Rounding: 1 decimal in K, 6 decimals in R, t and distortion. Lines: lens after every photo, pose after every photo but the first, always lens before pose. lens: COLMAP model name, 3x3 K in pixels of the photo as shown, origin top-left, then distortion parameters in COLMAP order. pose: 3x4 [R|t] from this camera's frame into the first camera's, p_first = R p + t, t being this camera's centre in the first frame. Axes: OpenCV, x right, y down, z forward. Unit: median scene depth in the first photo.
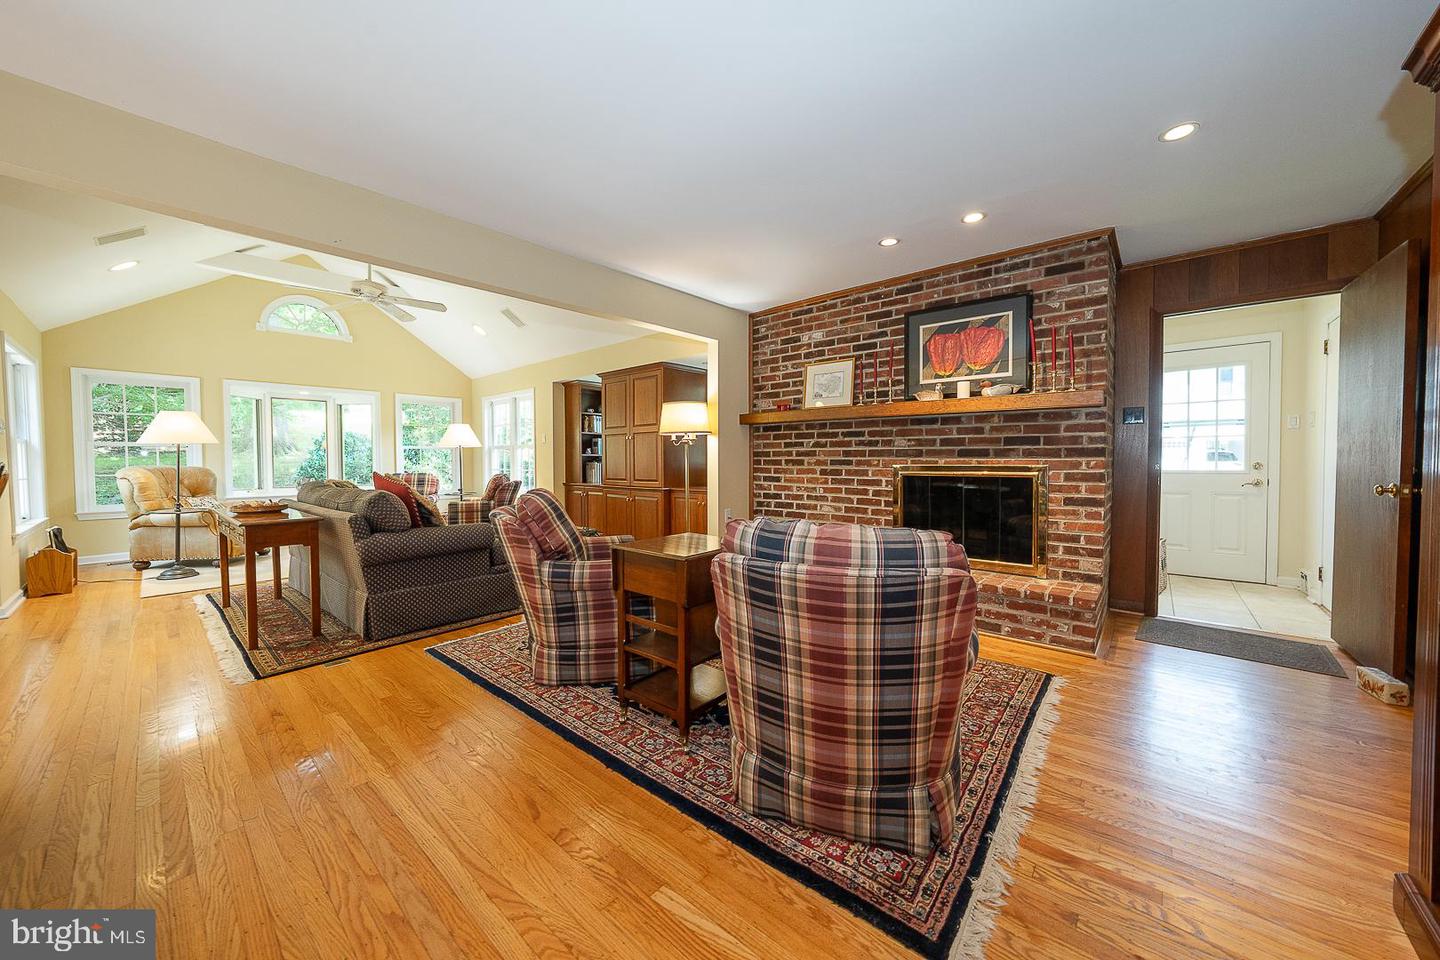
lens RADIAL K [[504.0, 0, 724.5], [0, 504.0, 474.5], [0, 0, 1]] dist [-0.015648, 0.000920]
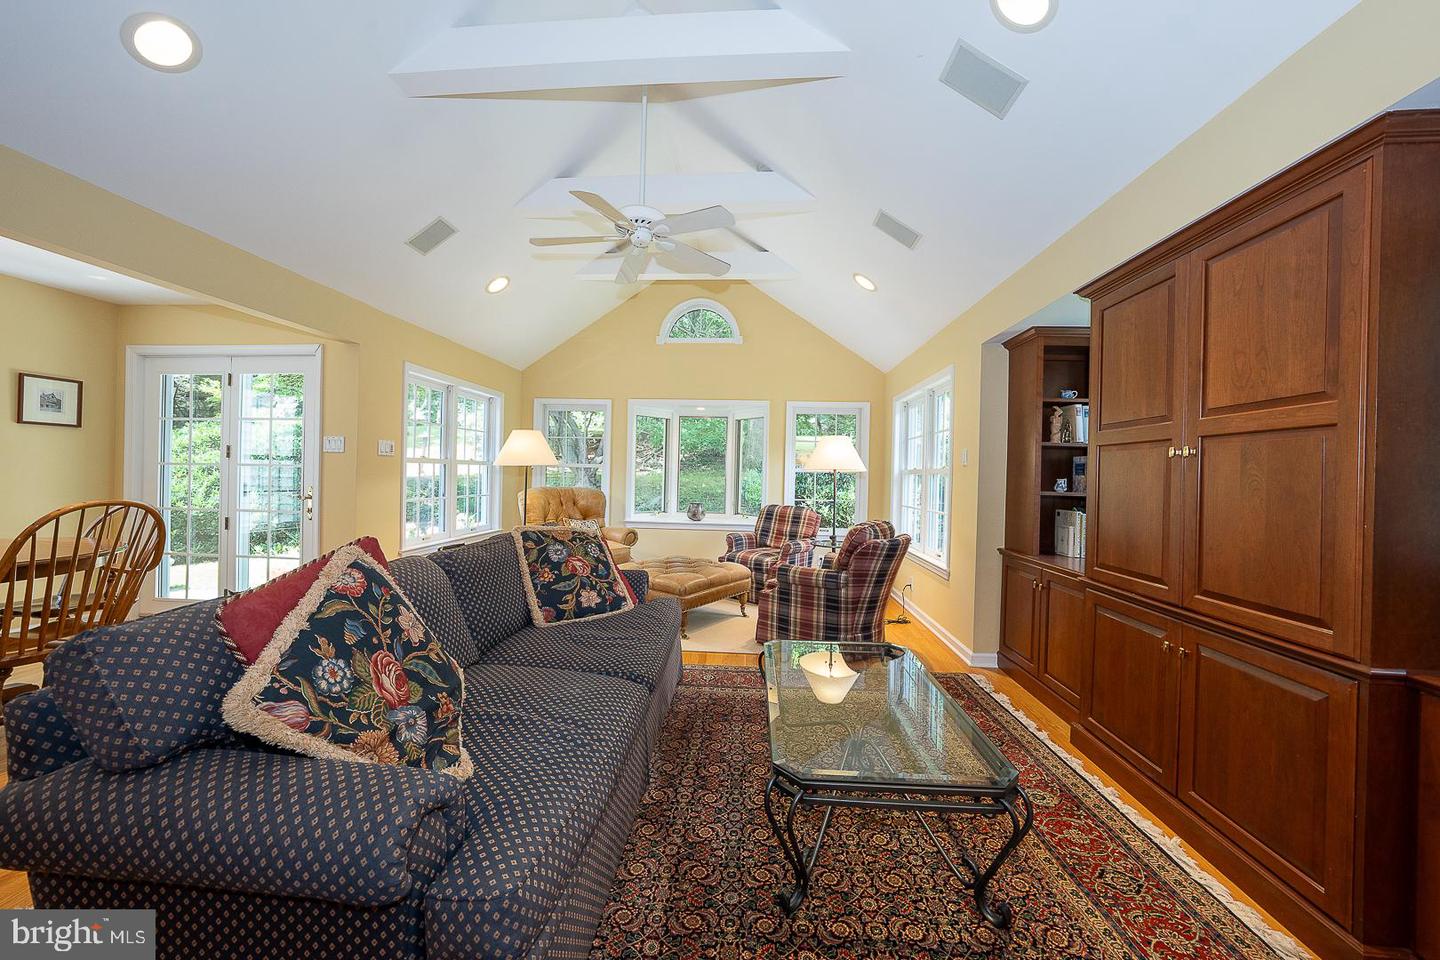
lens RADIAL K [[504.0, 0, 724.5], [0, 504.0, 472.8], [0, 0, 1]] dist [-0.015648, 0.000920]
pose [[0.607317, 0.015835, -0.794302, -0.152218], [-0.049084, 0.998639, -0.017621, -0.053707], [0.792942, 0.049689, 0.607268, 0.774562]]
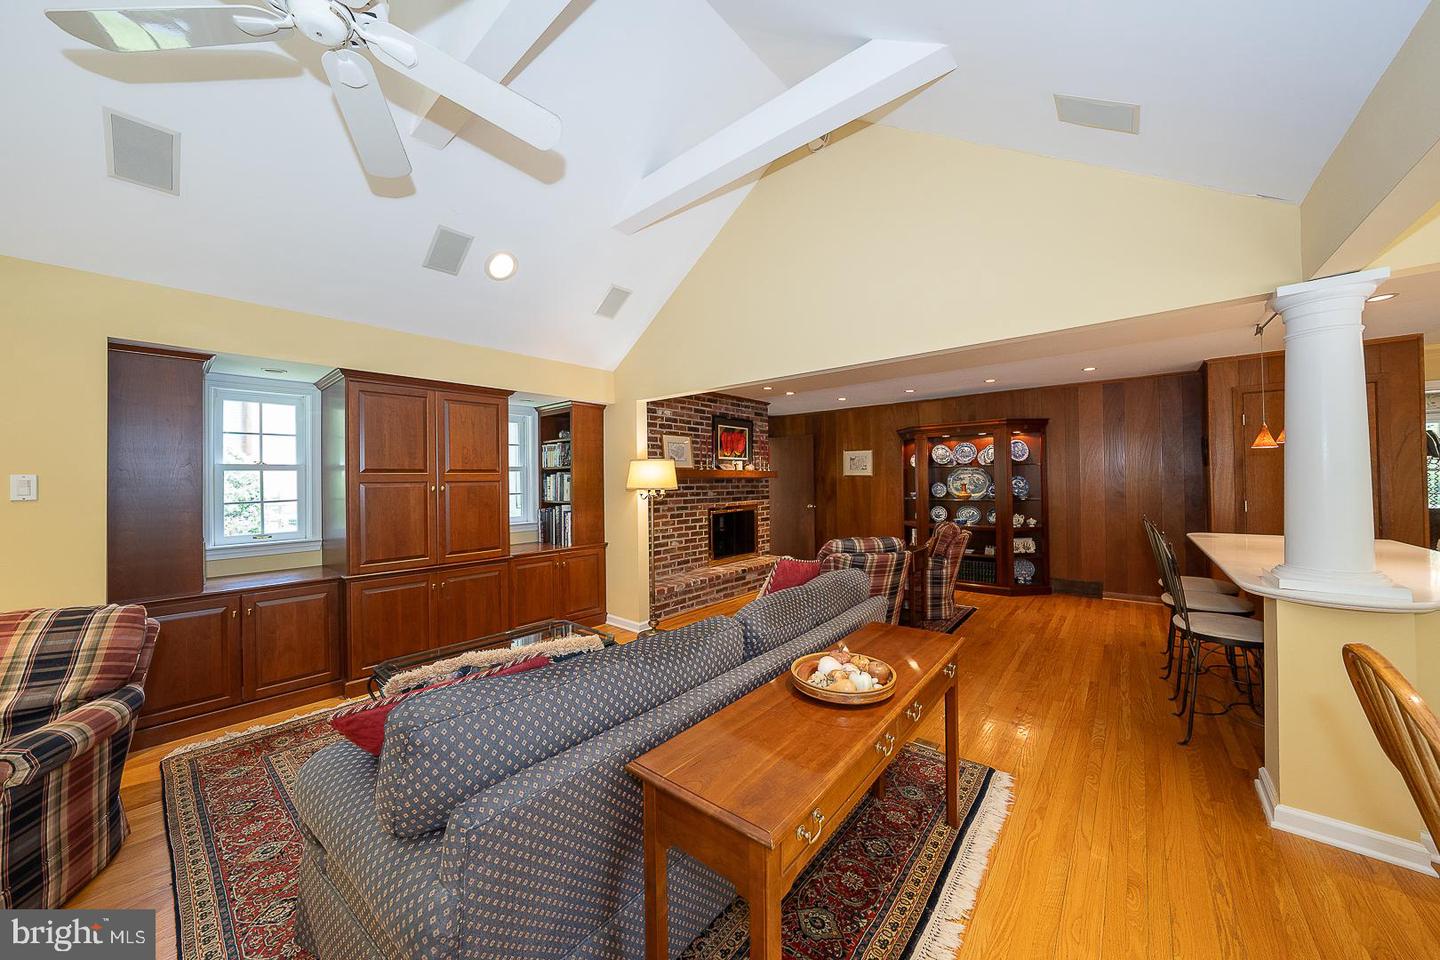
lens RADIAL K [[496.3, 0, 718.6], [0, 496.3, 474.3], [0, 0, 1]] dist [-0.022774, 0.005408]
pose [[-0.004347, 0.014739, 0.999882, -1.073925], [0.043287, 0.998957, -0.014537, -0.087615], [-0.999053, 0.043218, -0.004980, 0.851839]]
